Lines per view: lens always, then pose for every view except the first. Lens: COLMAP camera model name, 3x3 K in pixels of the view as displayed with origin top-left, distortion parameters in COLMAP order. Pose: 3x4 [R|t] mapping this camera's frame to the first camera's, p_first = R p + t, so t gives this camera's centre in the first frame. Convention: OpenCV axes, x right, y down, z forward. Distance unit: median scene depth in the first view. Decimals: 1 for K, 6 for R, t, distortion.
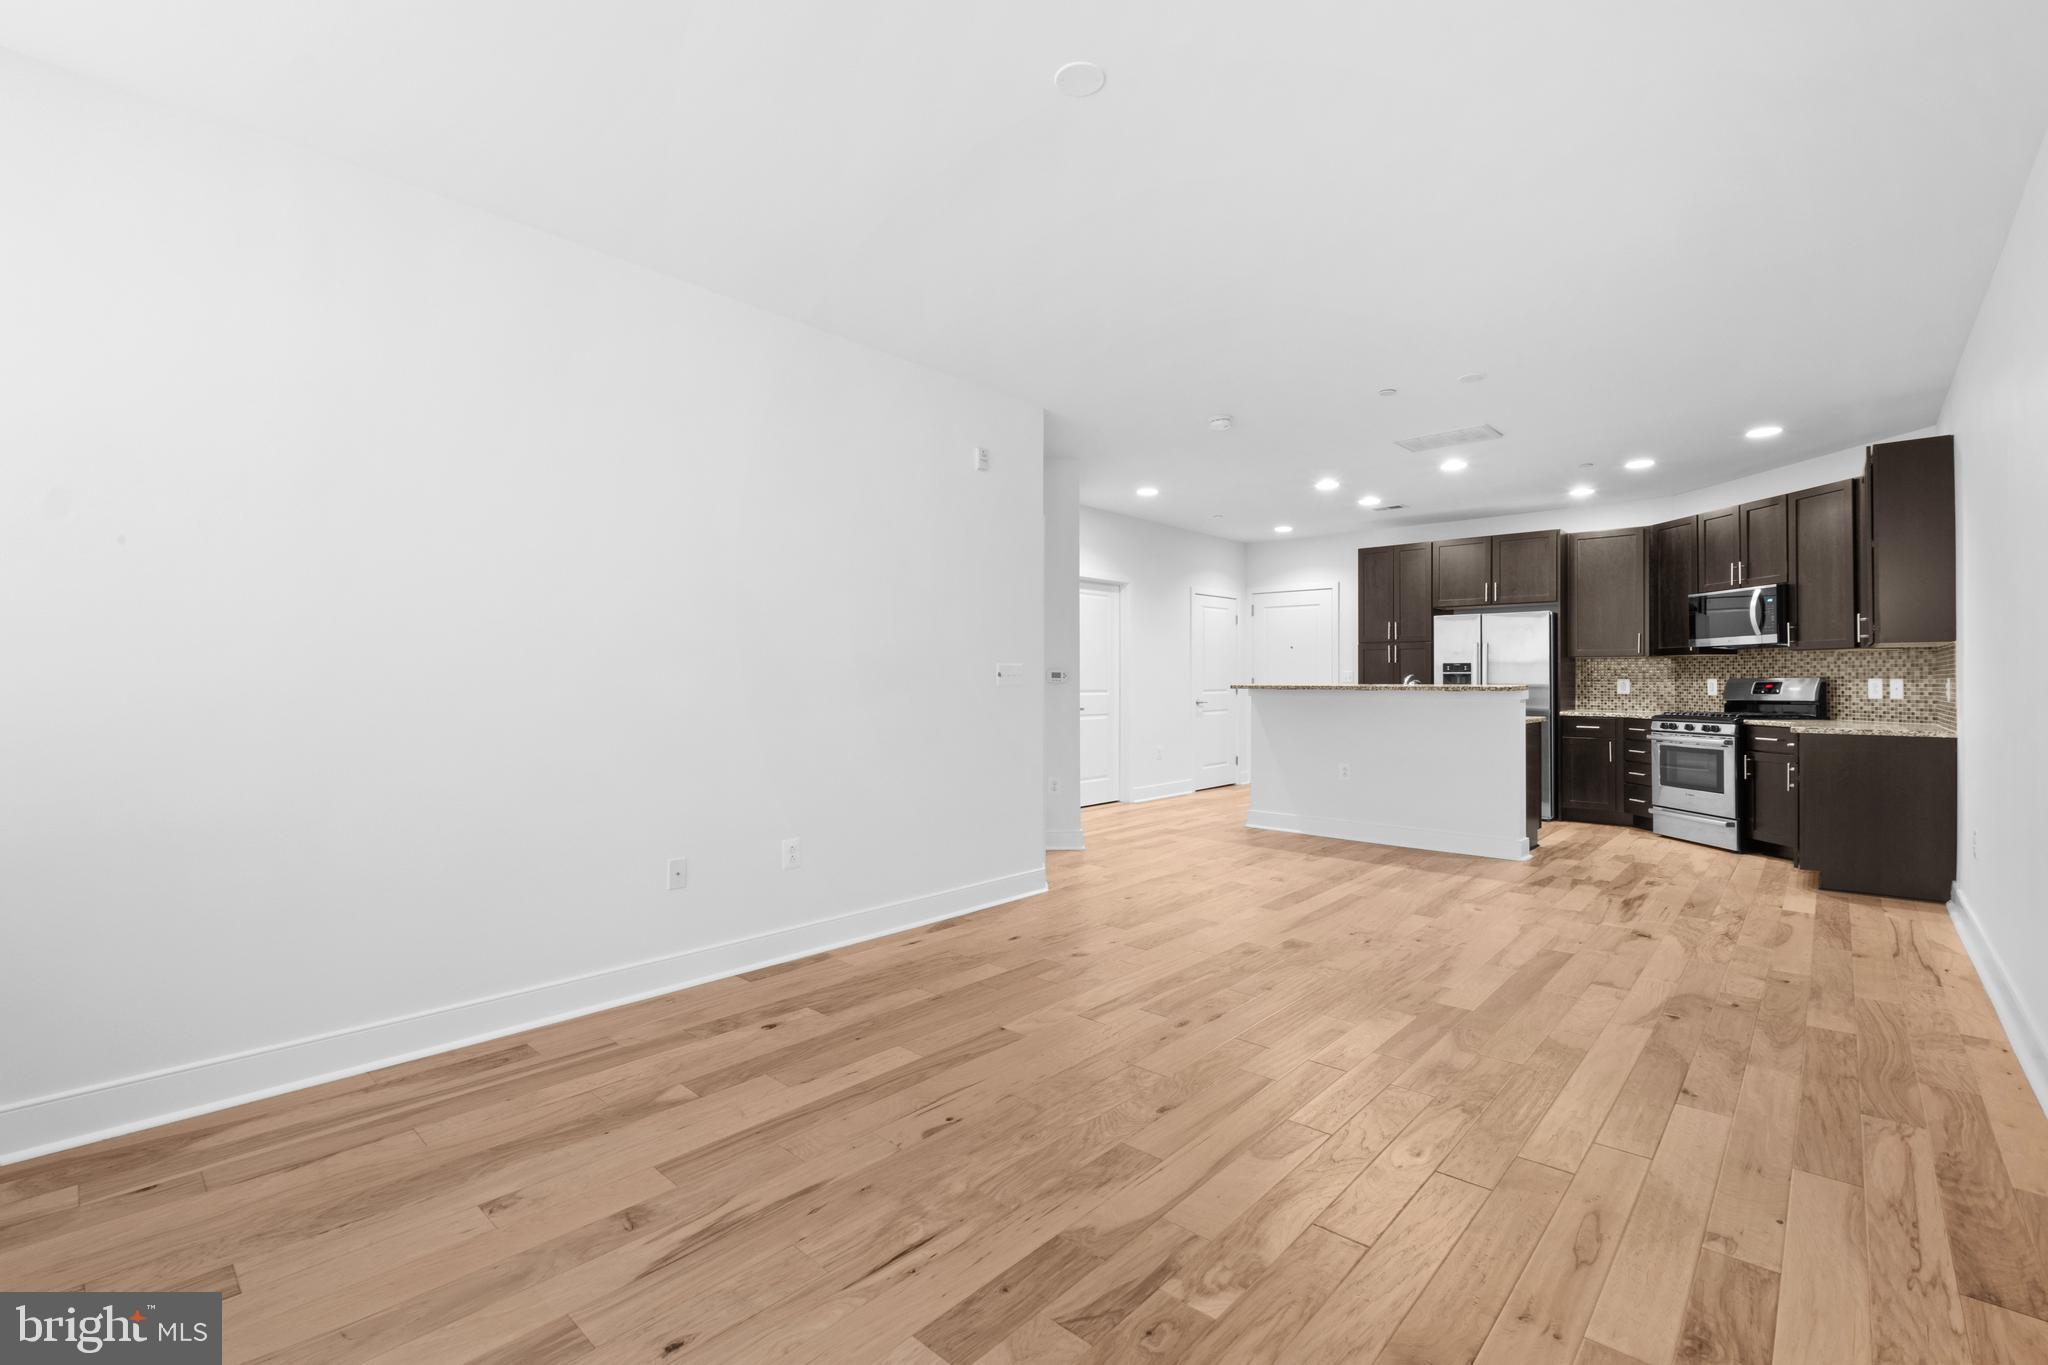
lens RADIAL K [[896.4, 0, 1023.3], [0, 896.4, 670.3], [0, 0, 1]] dist [0.007221, -0.006251]
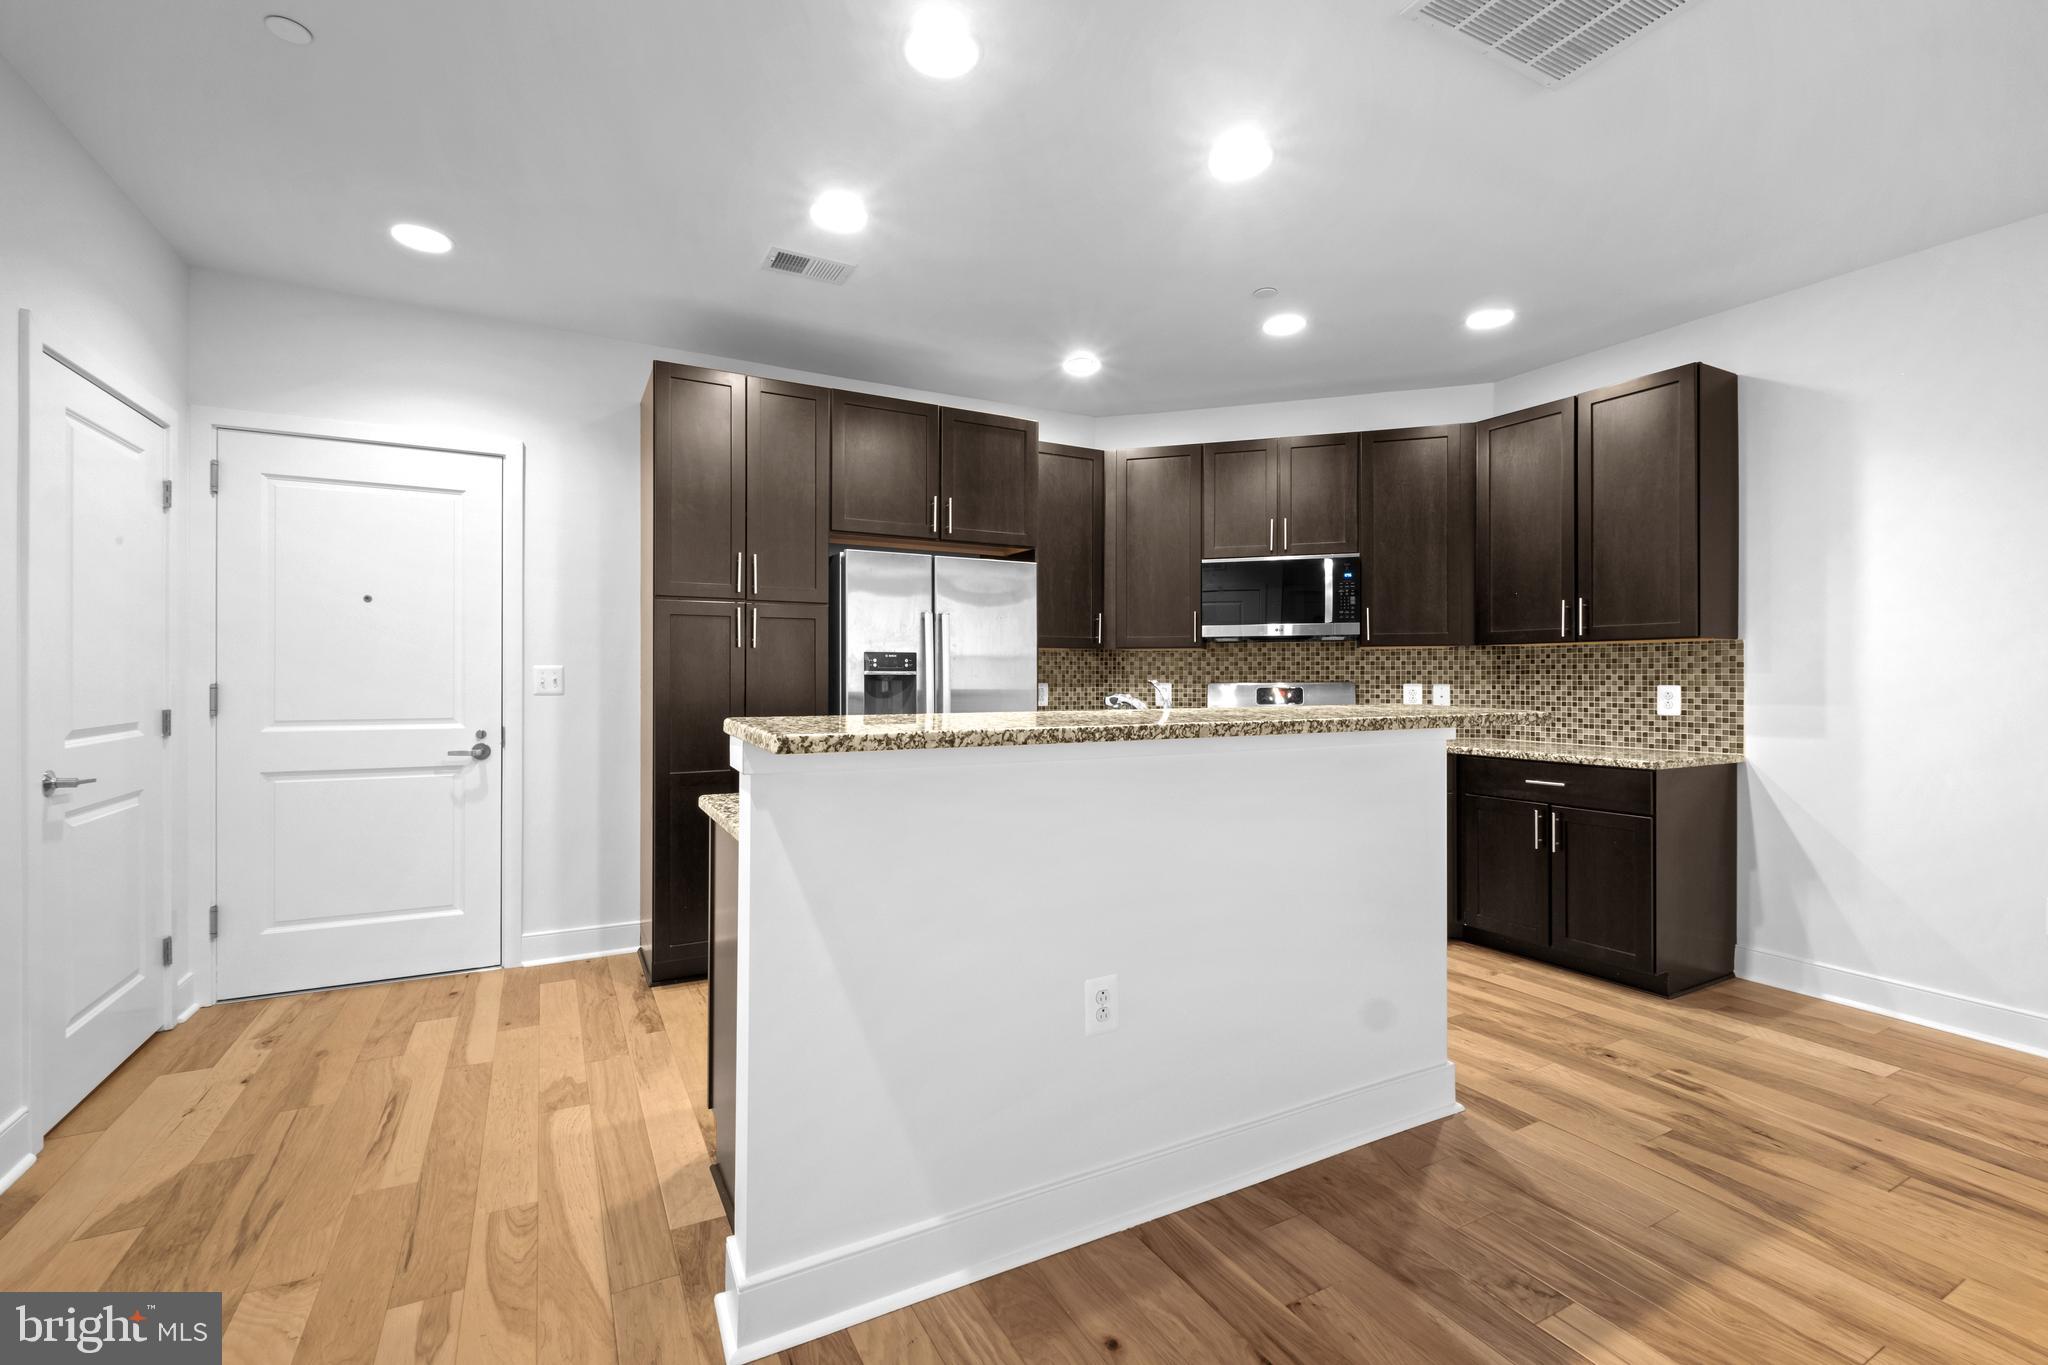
lens RADIAL K [[896.4, 0, 1031.0], [0, 896.4, 675.6], [0, 0, 1]] dist [0.007221, -0.006251]
pose [[0.329988, -0.000124, 0.943985, 0.076745], [-0.010101, 0.999942, 0.003662, 0.002569], [-0.943931, -0.010744, 0.329968, 1.056244]]
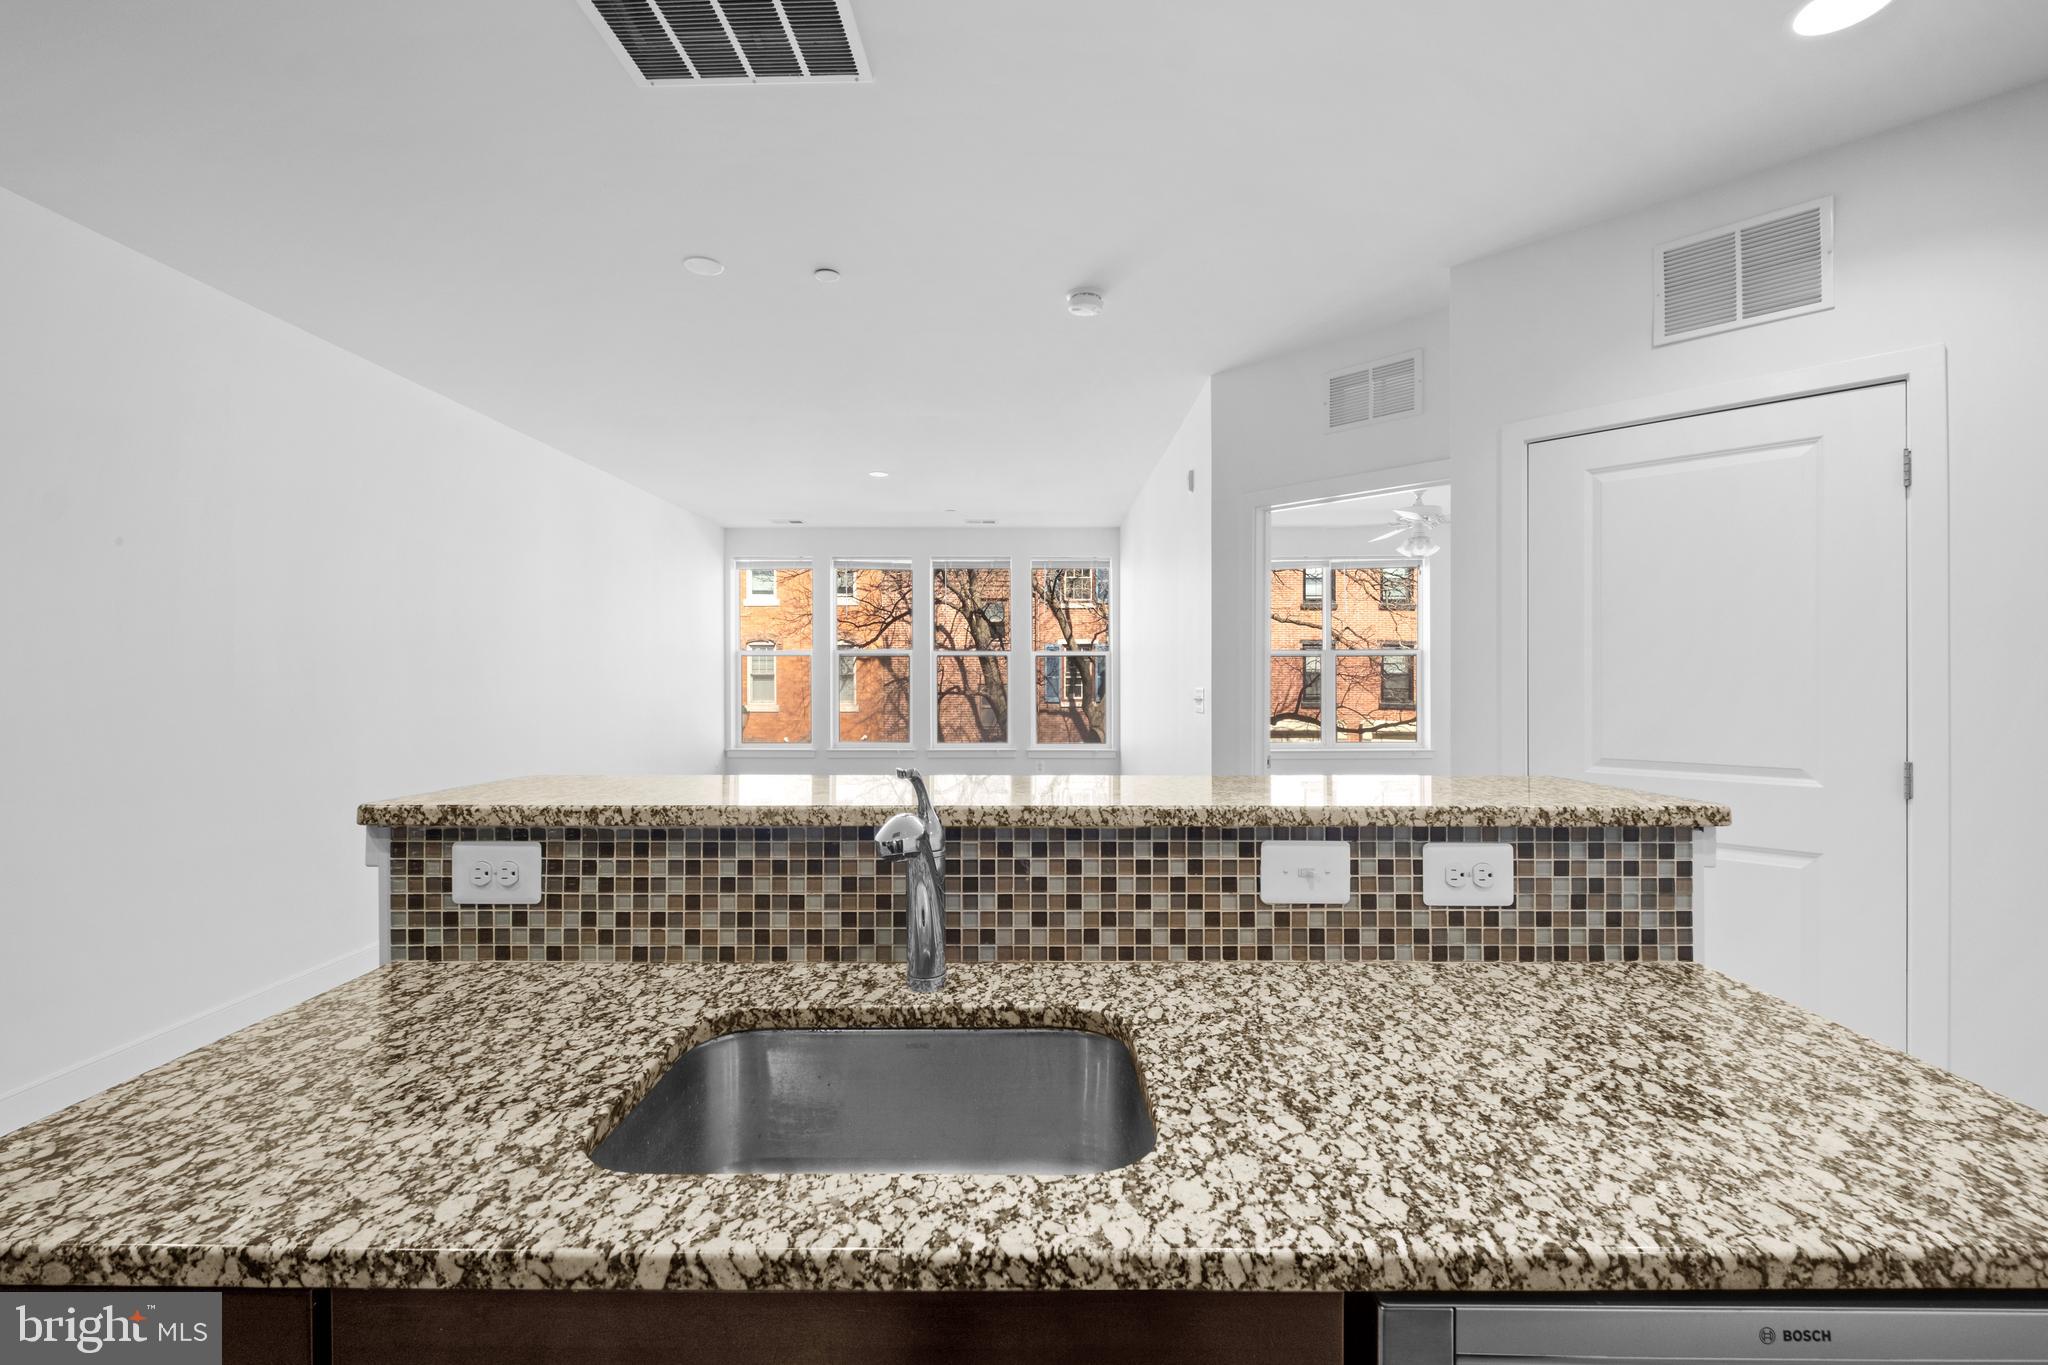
lens RADIAL K [[896.4, 0, 1022.6], [0, 896.4, 682.1], [0, 0, 1]] dist [0.007221, -0.006251]
pose [[-0.748007, 0.004710, -0.663674, 0.602216], [0.006354, 0.999980, -0.000065, -0.012382], [0.663661, -0.004266, -0.748022, 1.301549]]
